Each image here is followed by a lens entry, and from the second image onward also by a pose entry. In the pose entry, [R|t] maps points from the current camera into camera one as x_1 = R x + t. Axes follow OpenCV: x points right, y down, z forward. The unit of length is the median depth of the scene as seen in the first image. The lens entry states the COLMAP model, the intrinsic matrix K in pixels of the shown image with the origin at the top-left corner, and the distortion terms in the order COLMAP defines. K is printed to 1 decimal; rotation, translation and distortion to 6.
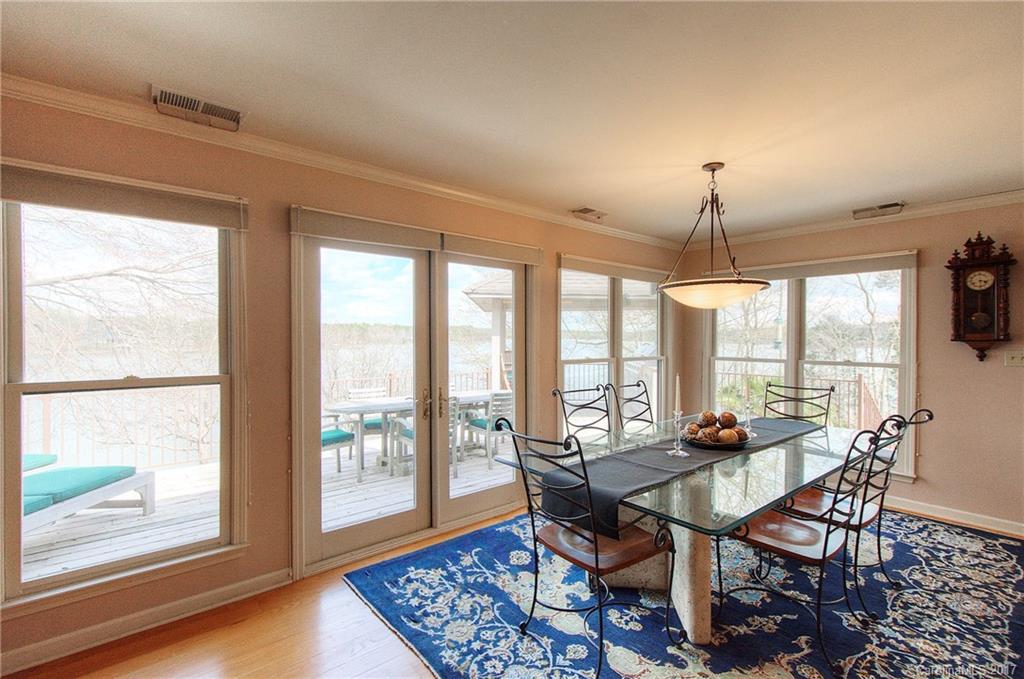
lens RADIAL K [[457.0, 0, 512.0], [0, 457.0, 339.5], [0, 0, 1]] dist [0.005112, 0.000304]
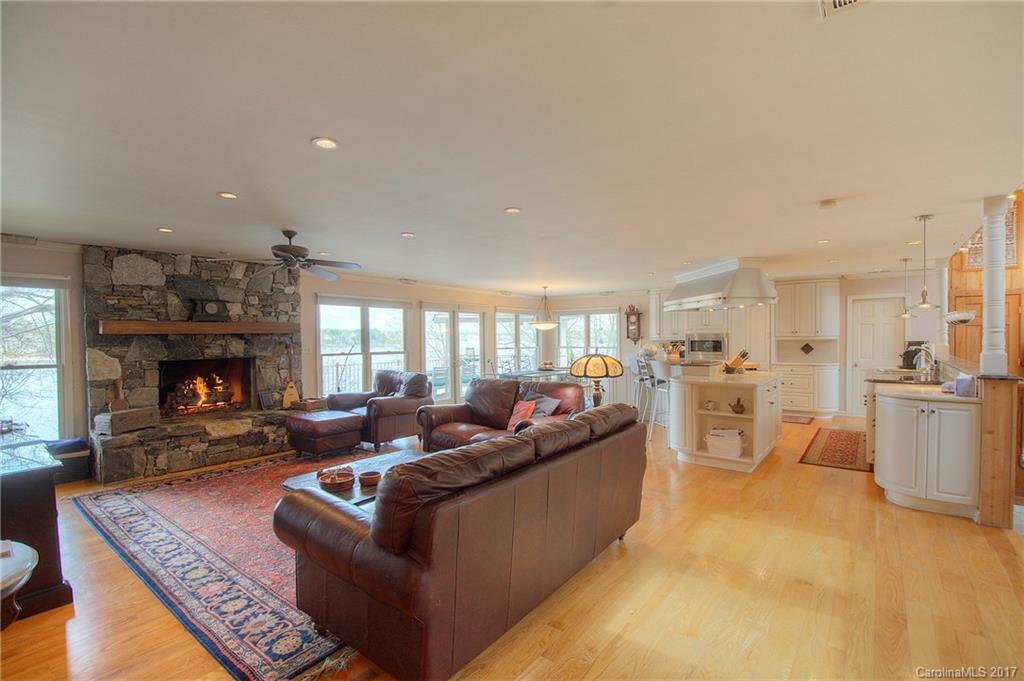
lens RADIAL K [[466.0, 0, 512.8], [0, 466.0, 345.4], [0, 0, 1]] dist [0.014716, -0.000725]
pose [[0.978941, -0.015444, 0.203560, -0.450890], [0.013430, 0.999846, 0.011274, 0.004330], [-0.203703, -0.008303, 0.978998, -2.105846]]
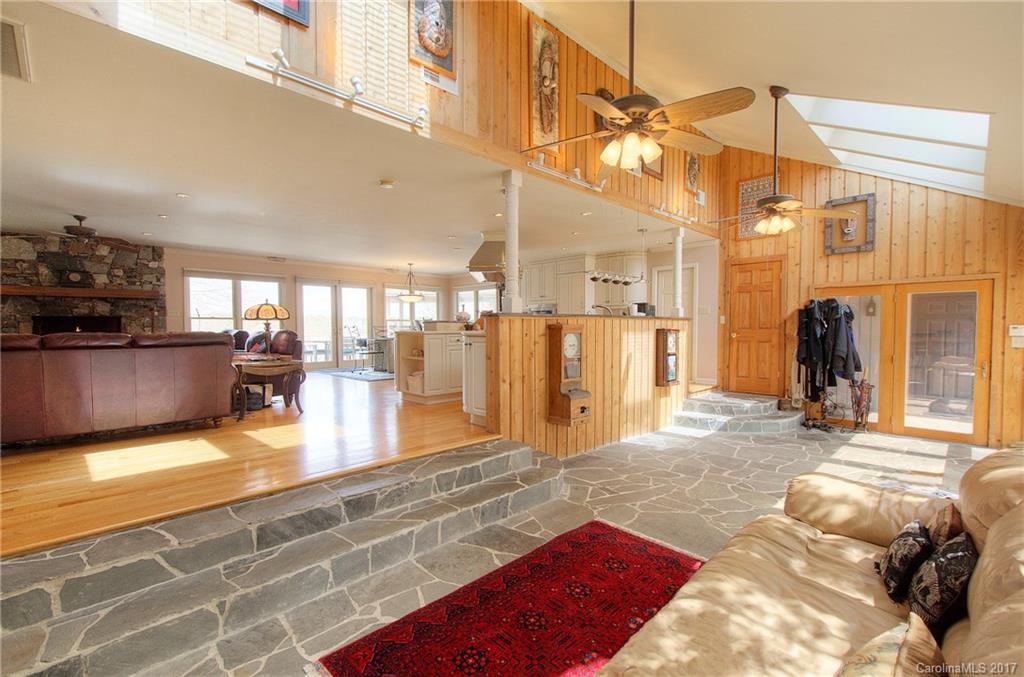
lens RADIAL K [[457.0, 0, 512.0], [0, 457.0, 338.5], [0, 0, 1]] dist [0.005112, 0.000304]
pose [[0.995836, -0.009481, 0.090672, 0.866133], [0.007732, 0.999778, 0.019618, 0.158924], [-0.090838, -0.018835, 0.995688, -2.665344]]
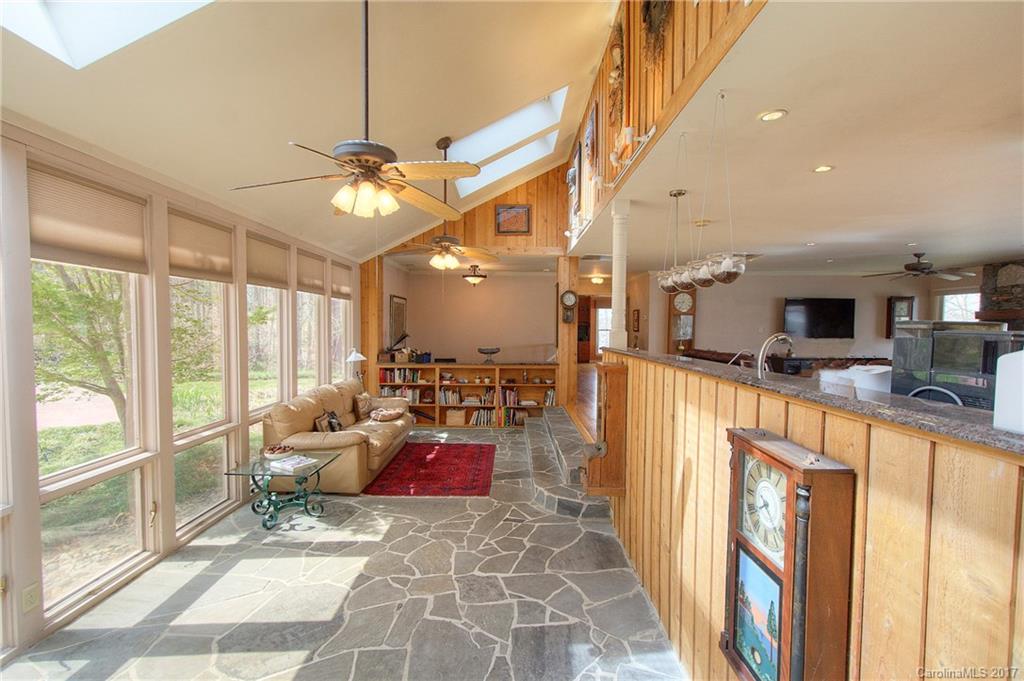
lens RADIAL K [[466.0, 0, 512.8], [0, 466.0, 345.4], [0, 0, 1]] dist [0.014716, -0.000725]
pose [[-0.639743, 0.024080, -0.768212, 2.334131], [-0.014359, 0.998960, 0.043271, 0.037705], [0.768455, 0.038713, -0.638732, -0.500502]]
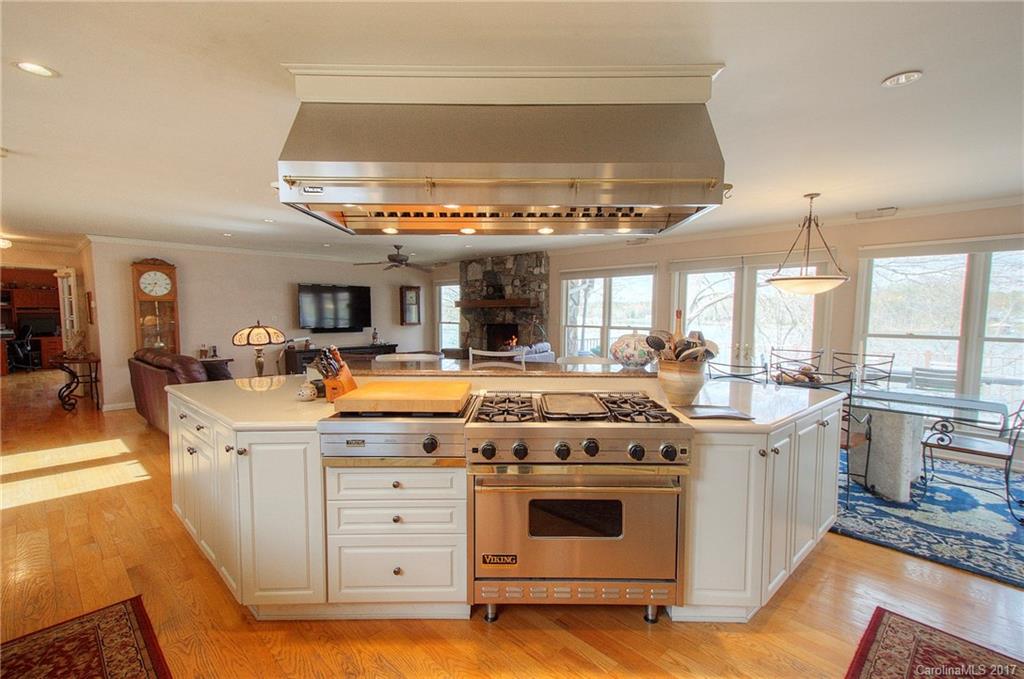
lens RADIAL K [[483.3, 0, 517.2], [0, 483.3, 350.4], [0, 0, 1]] dist [0.037789, 0.000201]
pose [[0.080004, 0.077646, -0.993766, 1.804795], [-0.007185, 0.996981, 0.077318, -0.004753], [0.996769, 0.000955, 0.080320, -0.037154]]
